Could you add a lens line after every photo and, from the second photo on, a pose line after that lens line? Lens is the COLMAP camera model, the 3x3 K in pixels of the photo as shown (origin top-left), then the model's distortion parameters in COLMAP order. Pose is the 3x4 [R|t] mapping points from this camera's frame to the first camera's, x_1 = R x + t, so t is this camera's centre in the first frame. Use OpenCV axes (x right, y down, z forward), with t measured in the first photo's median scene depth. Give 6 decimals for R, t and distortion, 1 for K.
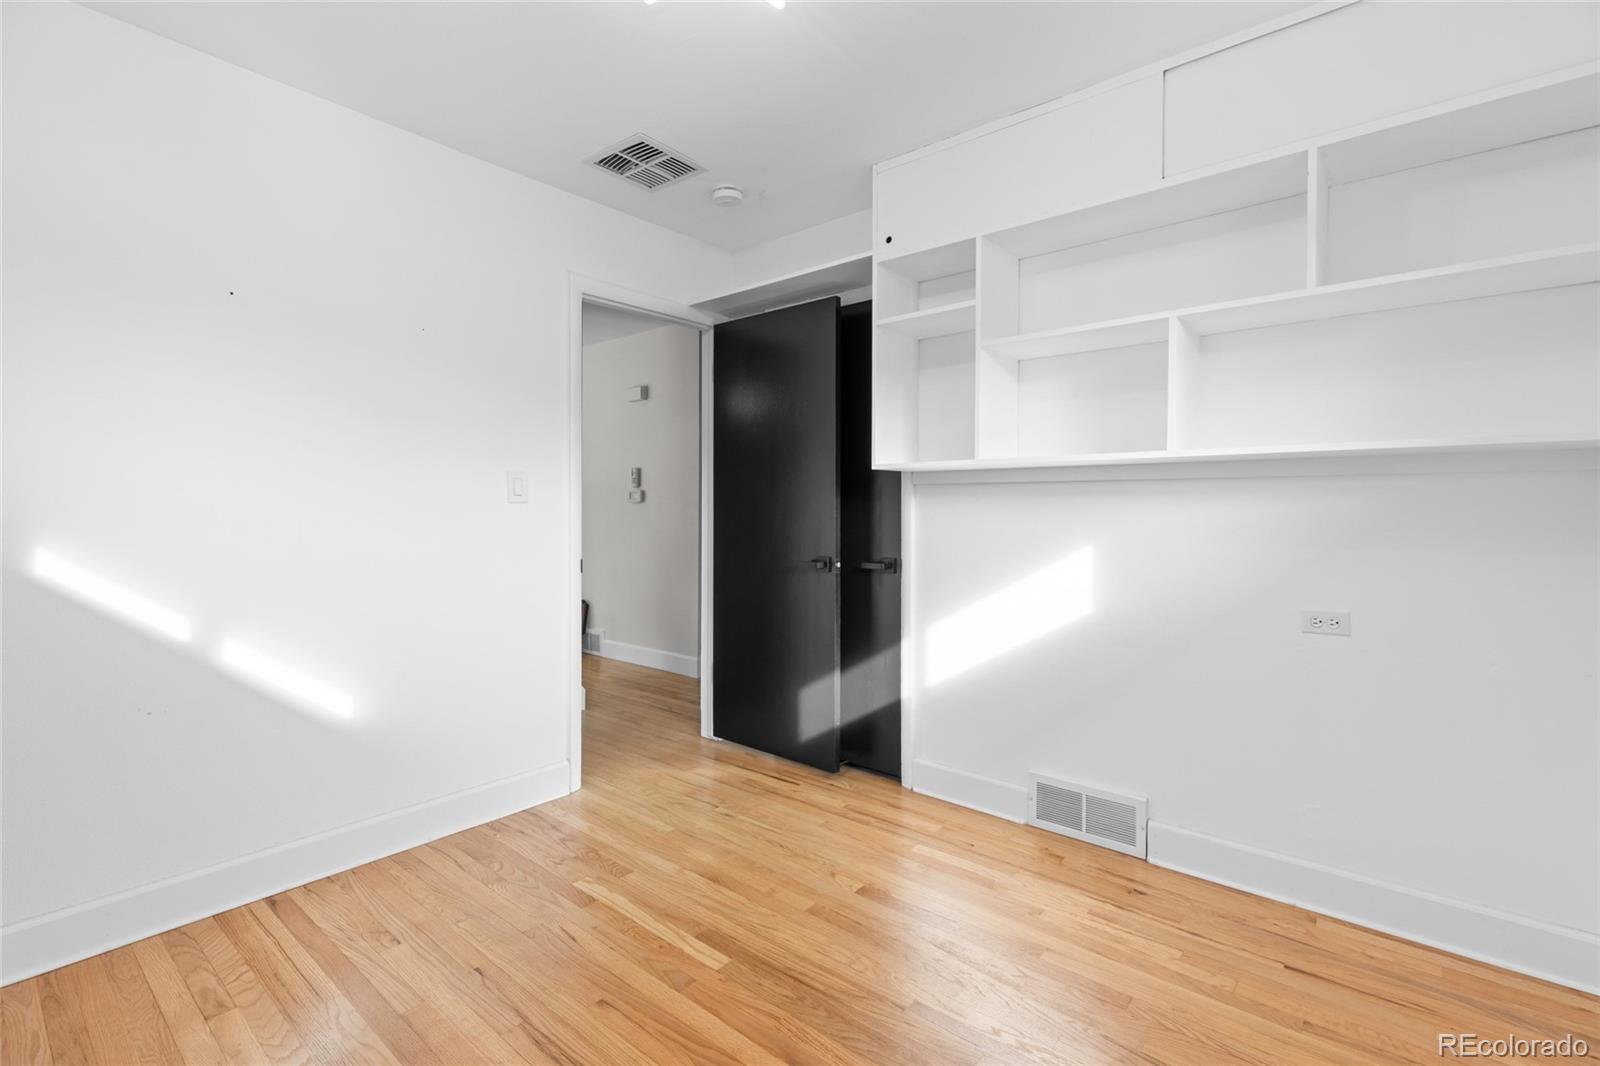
lens RADIAL K [[727.9, 0, 803.1], [0, 727.9, 530.2], [0, 0, 1]] dist [0.002885, 0.000376]
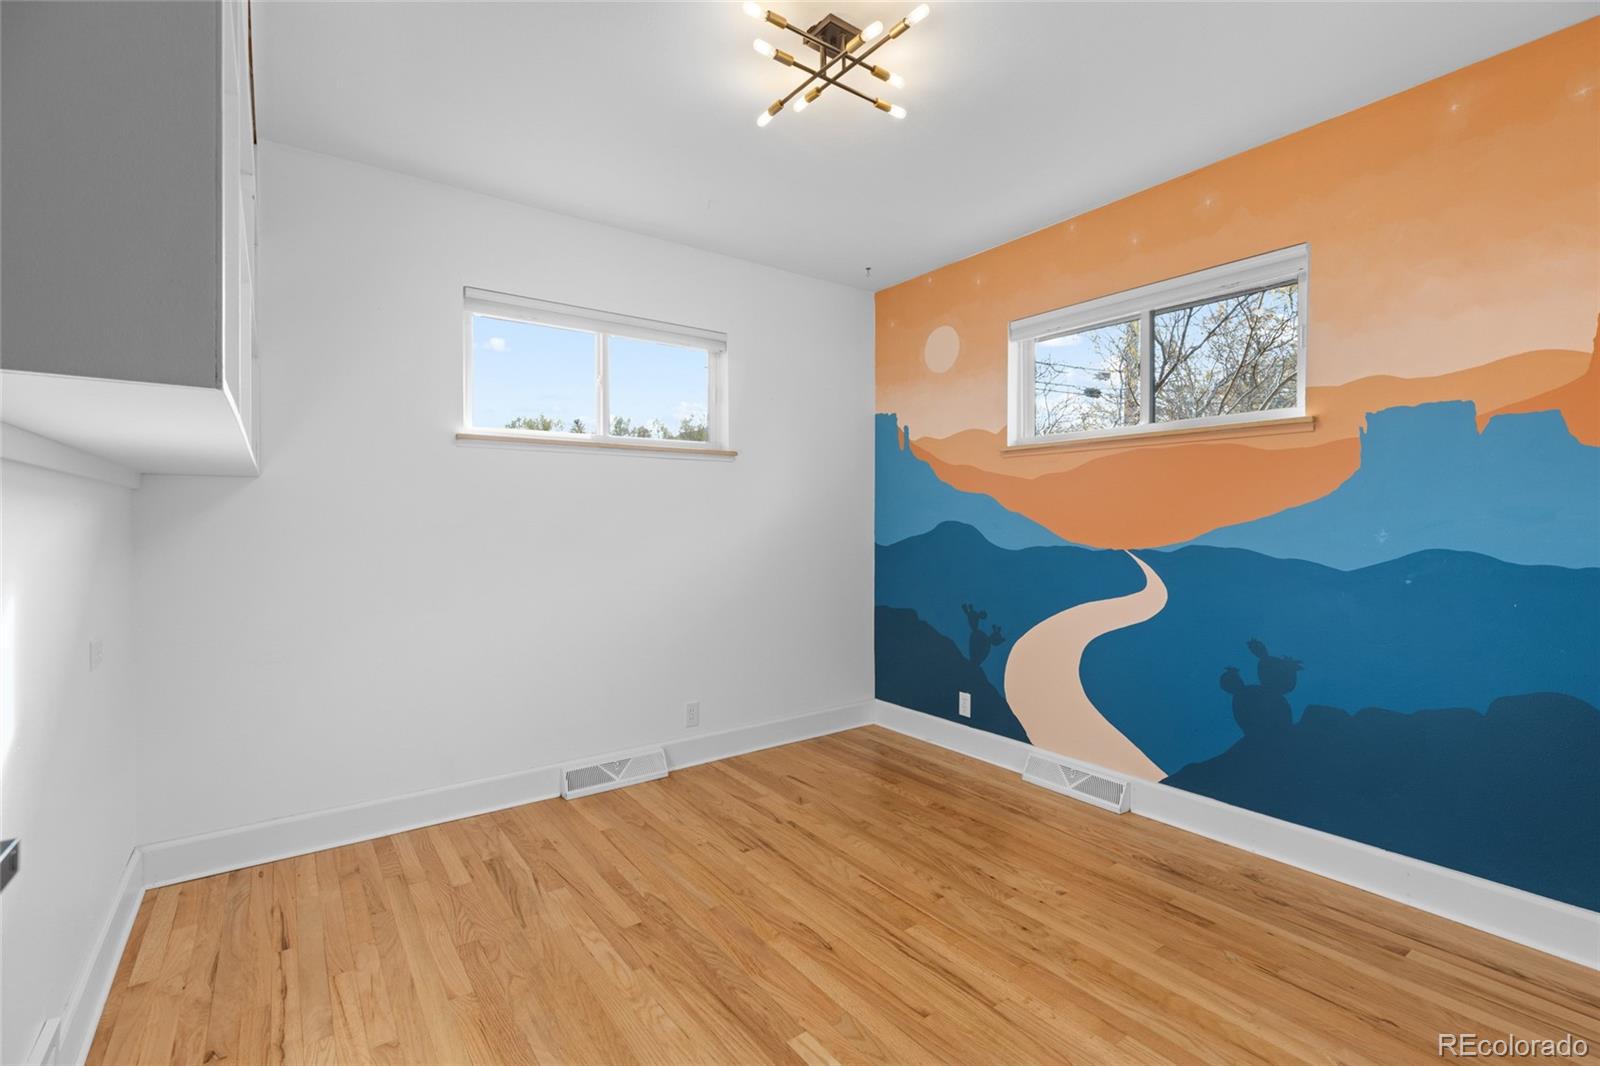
lens RADIAL K [[727.9, 0, 798.7], [0, 727.9, 519.8], [0, 0, 1]] dist [0.002885, 0.000376]
pose [[-0.972021, 0.005084, 0.234838, -0.335385], [0.007774, 0.999914, 0.010529, -0.037728], [-0.234765, 0.012060, -0.971977, 1.932998]]
